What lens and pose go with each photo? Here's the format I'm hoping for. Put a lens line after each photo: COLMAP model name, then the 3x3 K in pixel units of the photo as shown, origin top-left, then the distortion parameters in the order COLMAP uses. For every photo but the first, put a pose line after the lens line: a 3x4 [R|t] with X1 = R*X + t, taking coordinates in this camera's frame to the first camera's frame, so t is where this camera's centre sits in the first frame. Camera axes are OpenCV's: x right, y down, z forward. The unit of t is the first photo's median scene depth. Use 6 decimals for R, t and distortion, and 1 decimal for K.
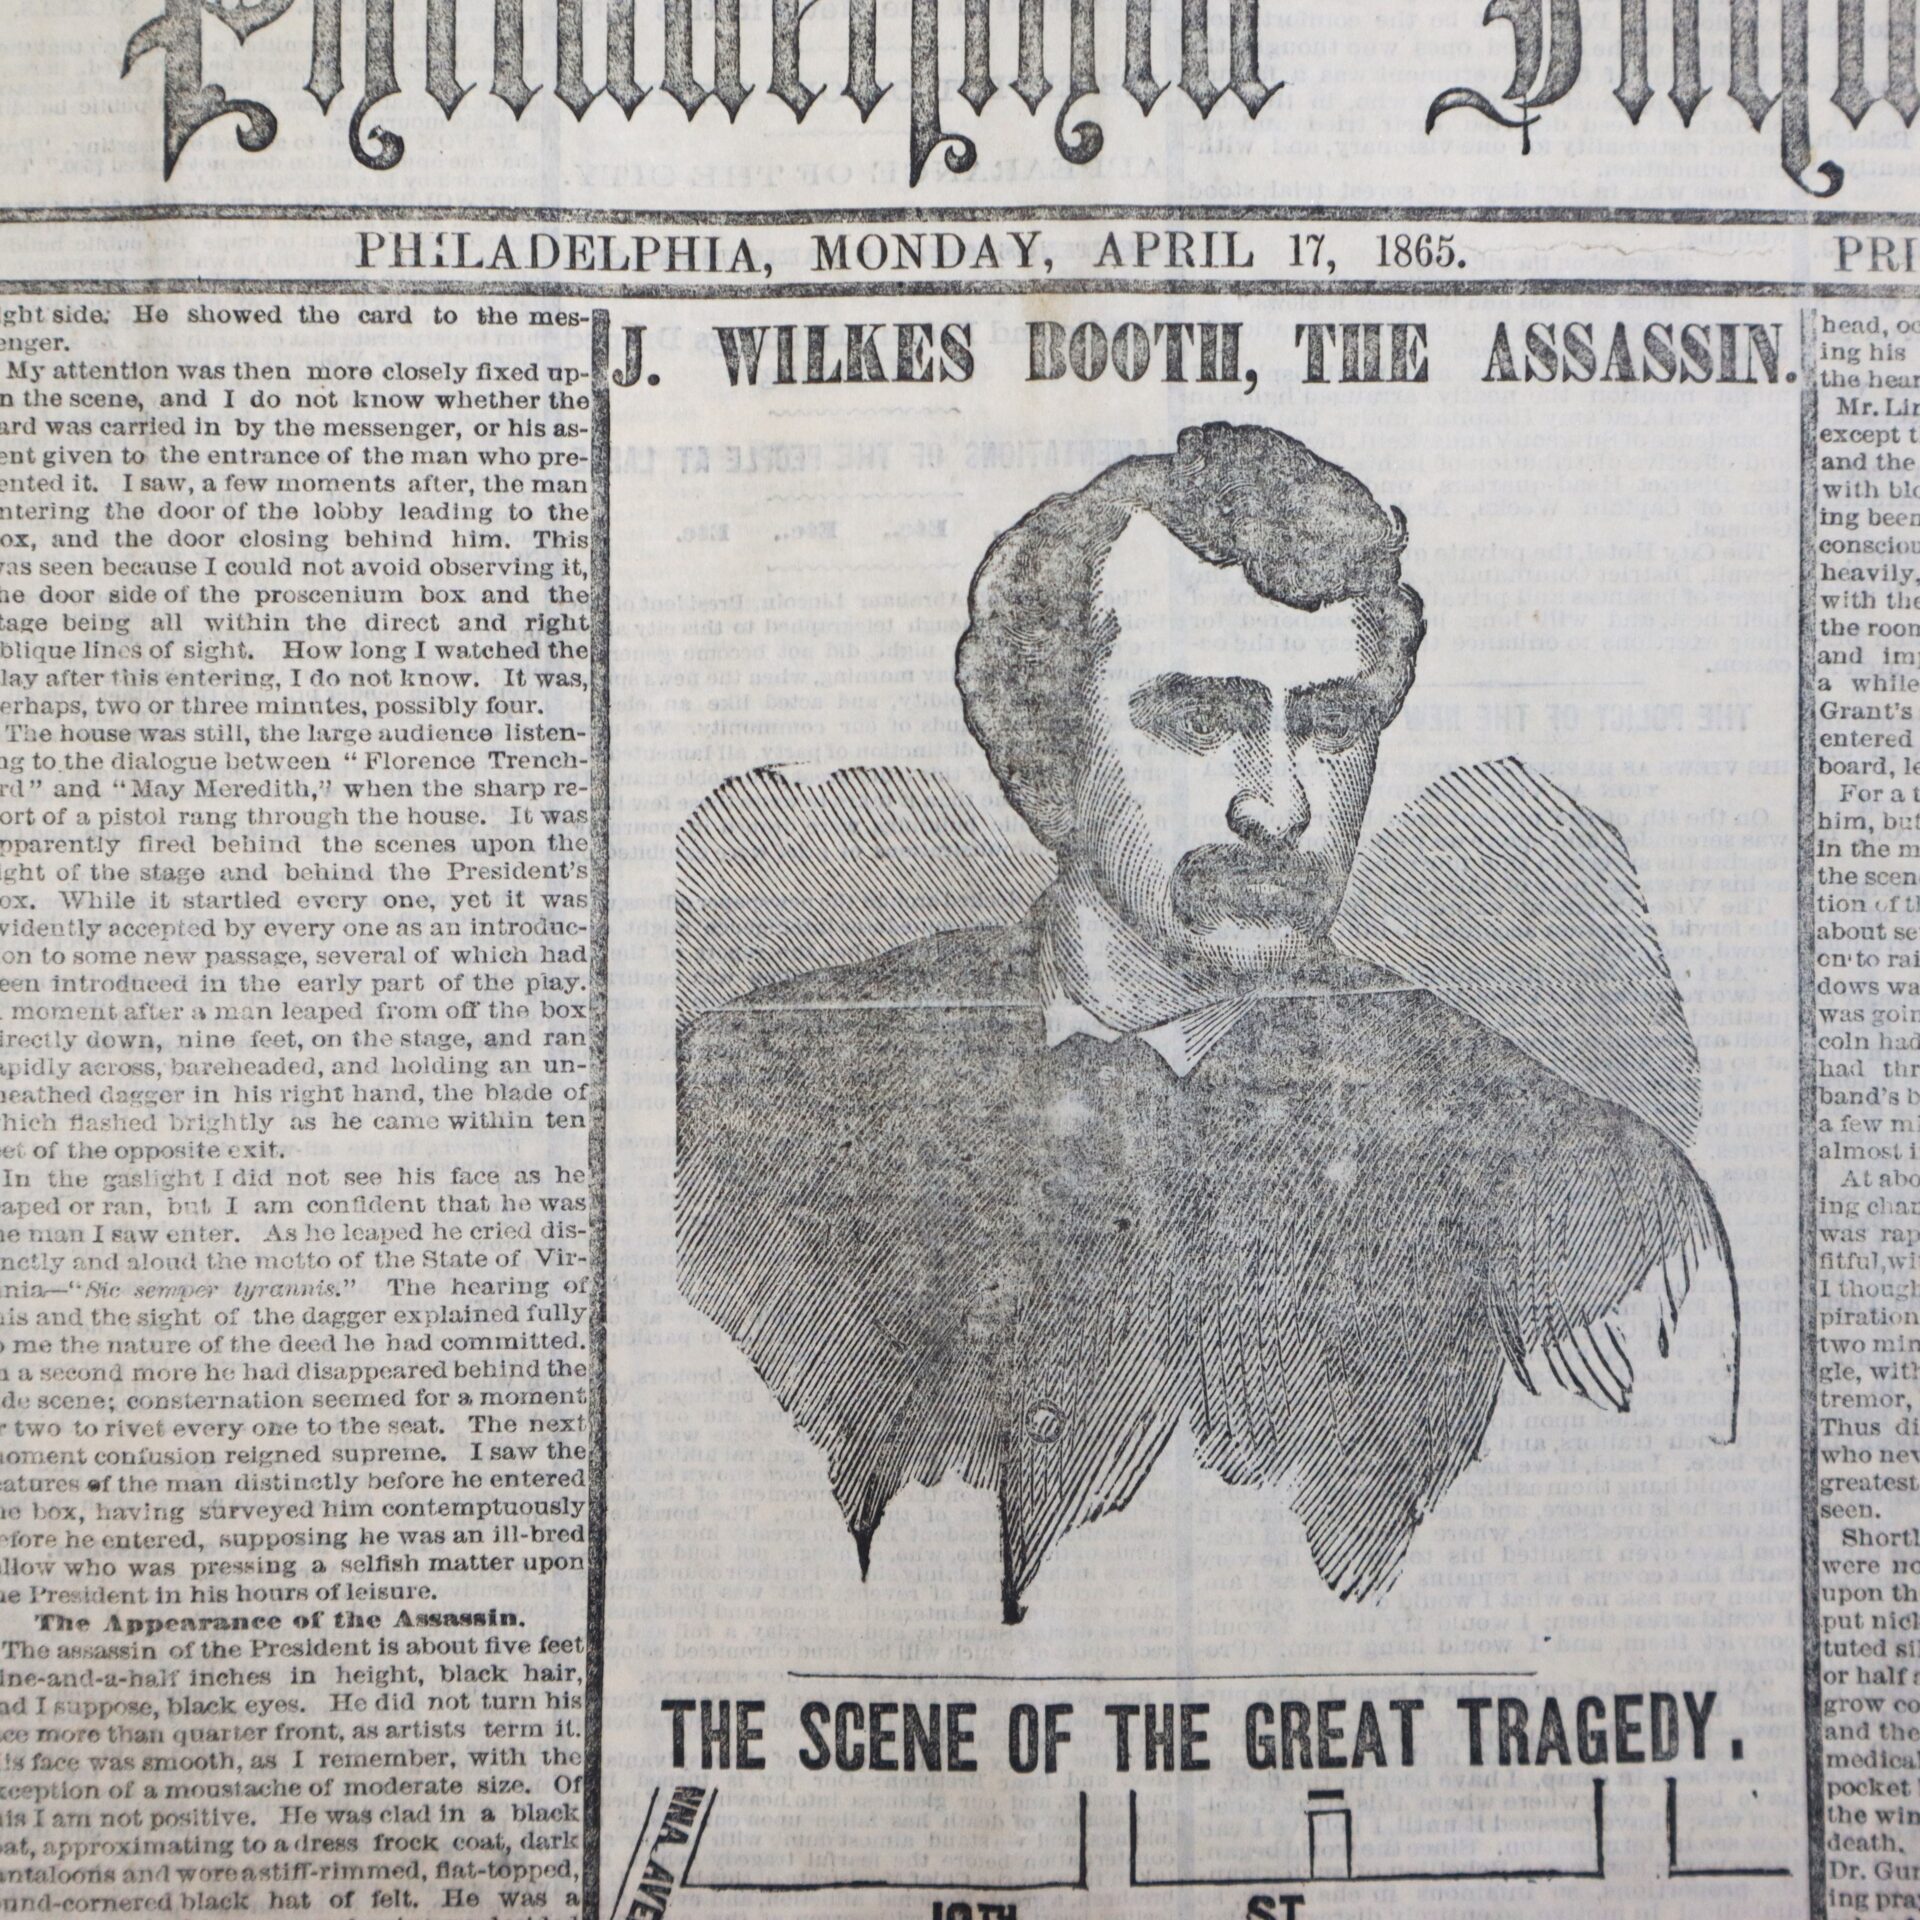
lens RADIAL K [[3351.3, 0, 999.9], [0, 3351.3, 960.1], [0, 0, 1]] dist [0.023151, 0.266105]
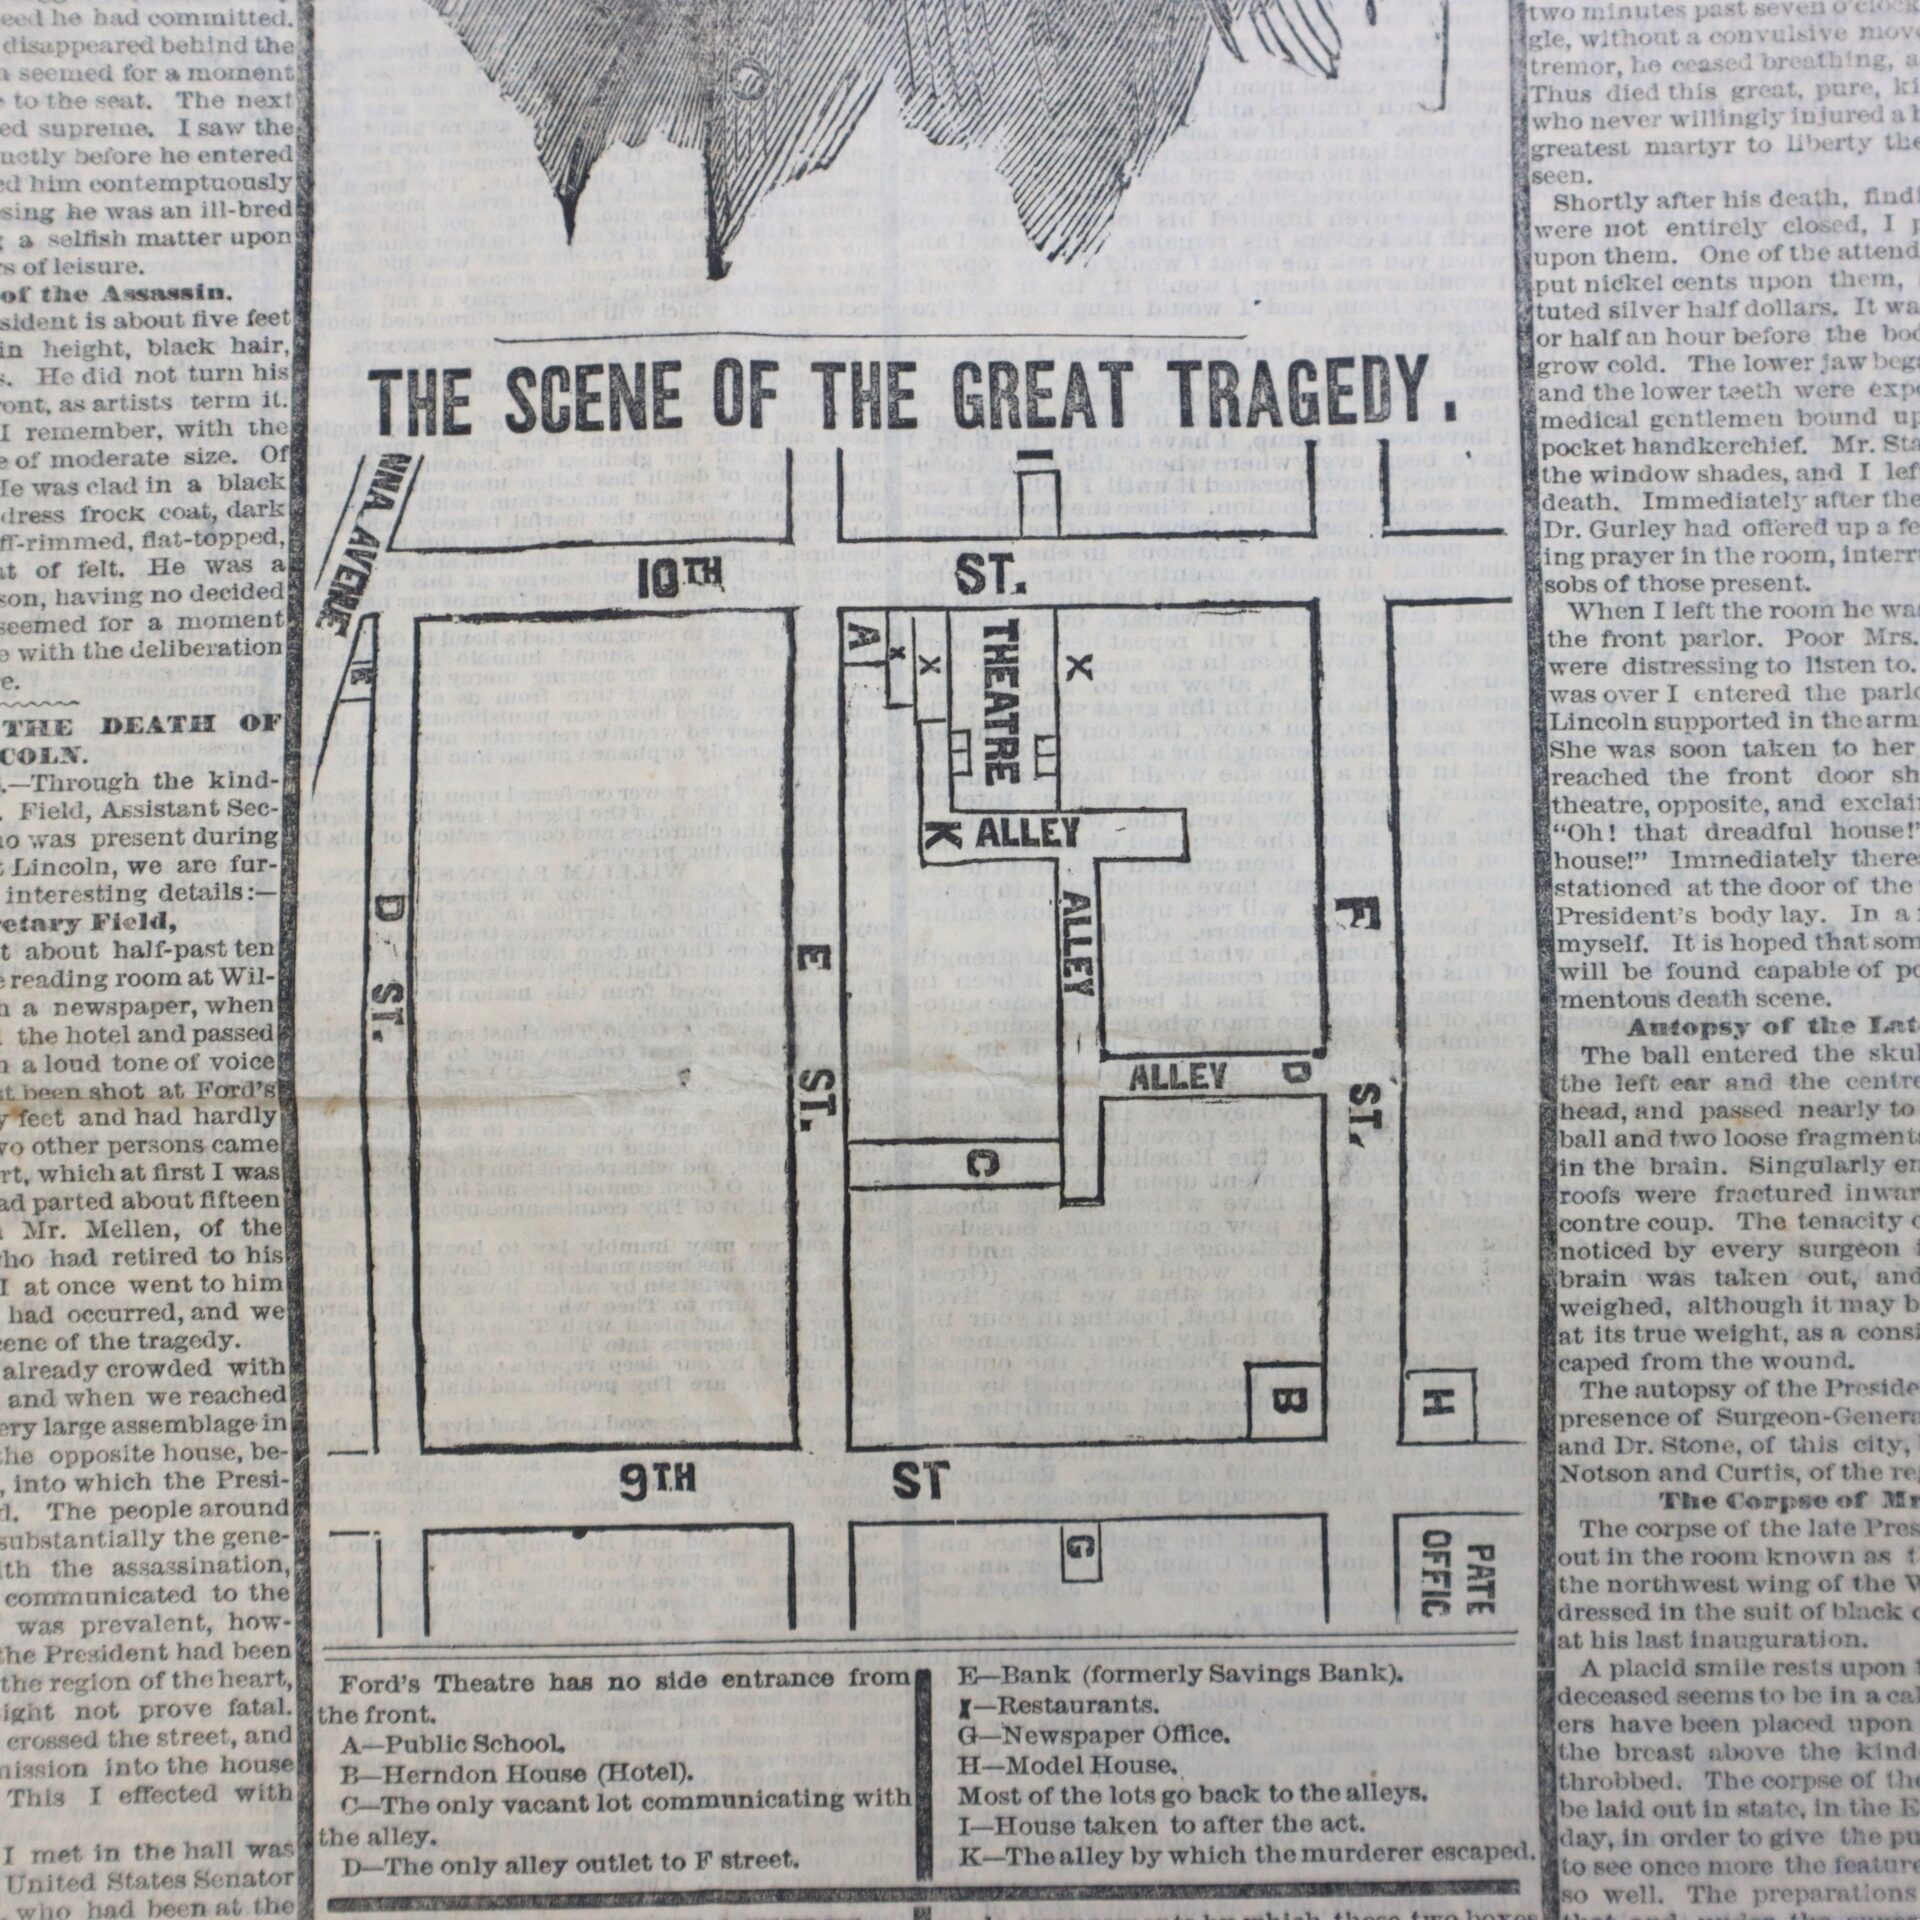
lens RADIAL K [[3351.3, 0, 999.9], [0, 3351.3, 960.1], [0, 0, 1]] dist [0.023151, 0.266105]
pose [[0.999702, -0.009216, -0.022589, 0.107669], [0.007140, 0.995891, -0.090280, 0.486416], [0.023328, 0.090092, 0.995660, 0.026874]]
